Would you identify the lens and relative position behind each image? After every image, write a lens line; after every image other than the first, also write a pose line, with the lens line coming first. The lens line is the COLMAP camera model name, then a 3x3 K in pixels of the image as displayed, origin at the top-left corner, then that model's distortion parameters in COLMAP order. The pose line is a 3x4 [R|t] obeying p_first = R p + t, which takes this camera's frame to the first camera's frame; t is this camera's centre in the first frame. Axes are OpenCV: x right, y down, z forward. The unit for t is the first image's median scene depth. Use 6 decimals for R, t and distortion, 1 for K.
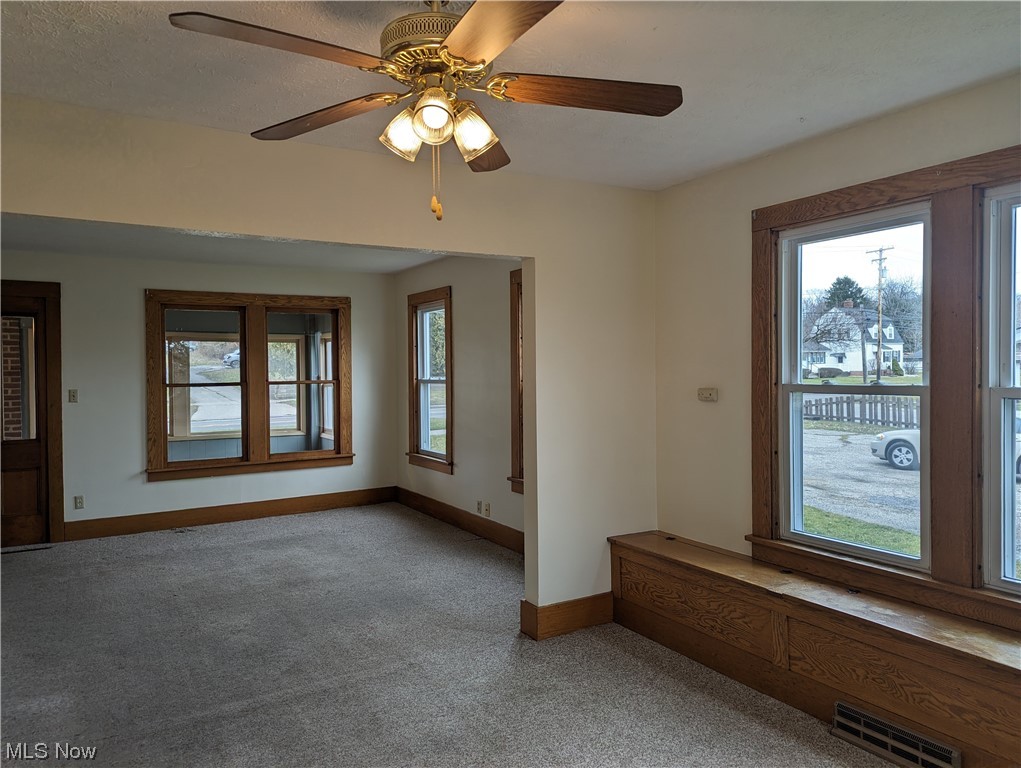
lens RADIAL K [[717.1, 0, 505.1], [0, 717.1, 389.5], [0, 0, 1]] dist [0.062327, -0.014130]
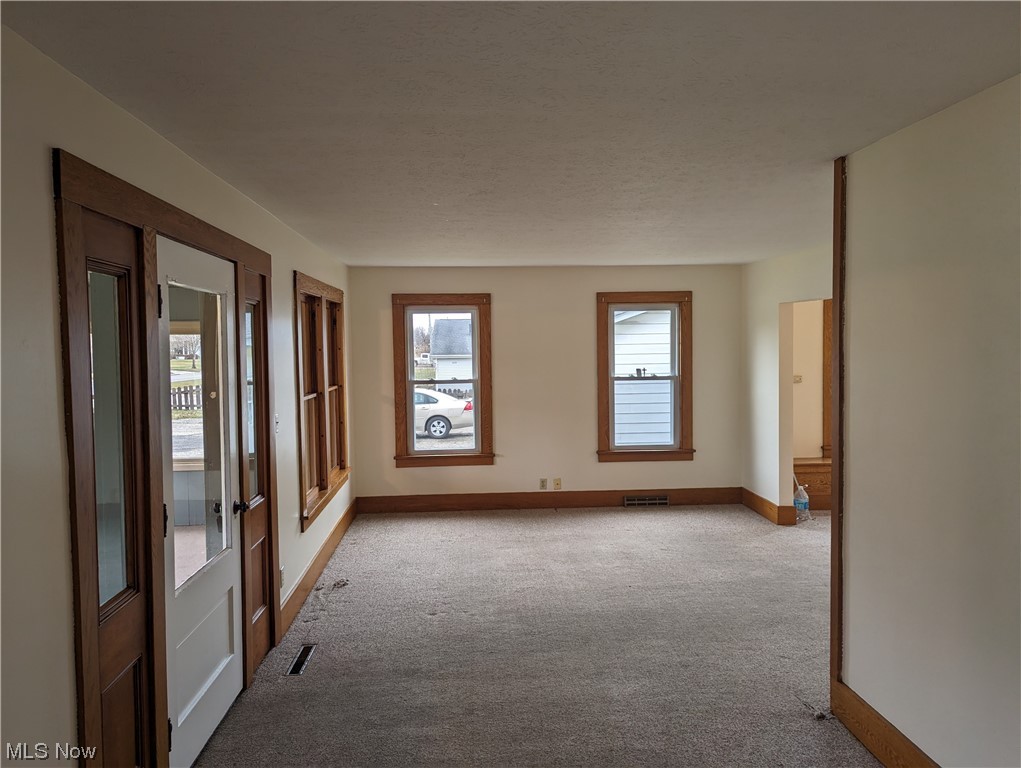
lens RADIAL K [[717.1, 0, 507.6], [0, 717.1, 382.1], [0, 0, 1]] dist [0.062327, -0.014130]
pose [[0.412344, -0.030593, 0.910514, -1.410533], [0.023054, 0.999466, 0.023141, -0.044343], [-0.910736, 0.011449, 0.412830, 0.684943]]
